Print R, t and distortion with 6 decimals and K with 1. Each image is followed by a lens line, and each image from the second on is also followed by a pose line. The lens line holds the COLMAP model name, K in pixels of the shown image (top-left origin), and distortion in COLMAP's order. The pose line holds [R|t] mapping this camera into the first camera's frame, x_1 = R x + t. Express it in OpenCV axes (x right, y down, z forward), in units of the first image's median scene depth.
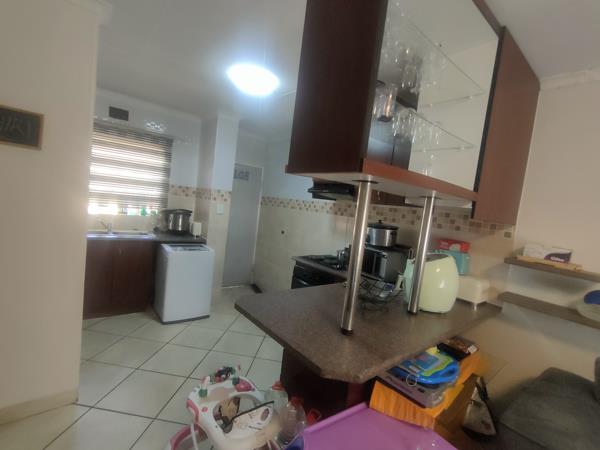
lens RADIAL K [[276.6, 0, 298.8], [0, 276.6, 227.1], [0, 0, 1]] dist [-0.001108, 0.000873]
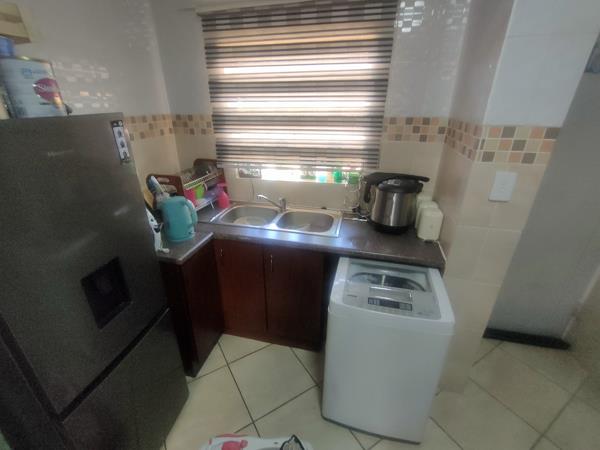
lens RADIAL K [[276.6, 0, 298.6], [0, 276.6, 230.7], [0, 0, 1]] dist [-0.001108, 0.000873]
pose [[0.595681, 0.229368, -0.769775, -0.161306], [0.010336, 0.956092, 0.292884, -0.113045], [0.803154, -0.182422, 0.567155, 0.602422]]
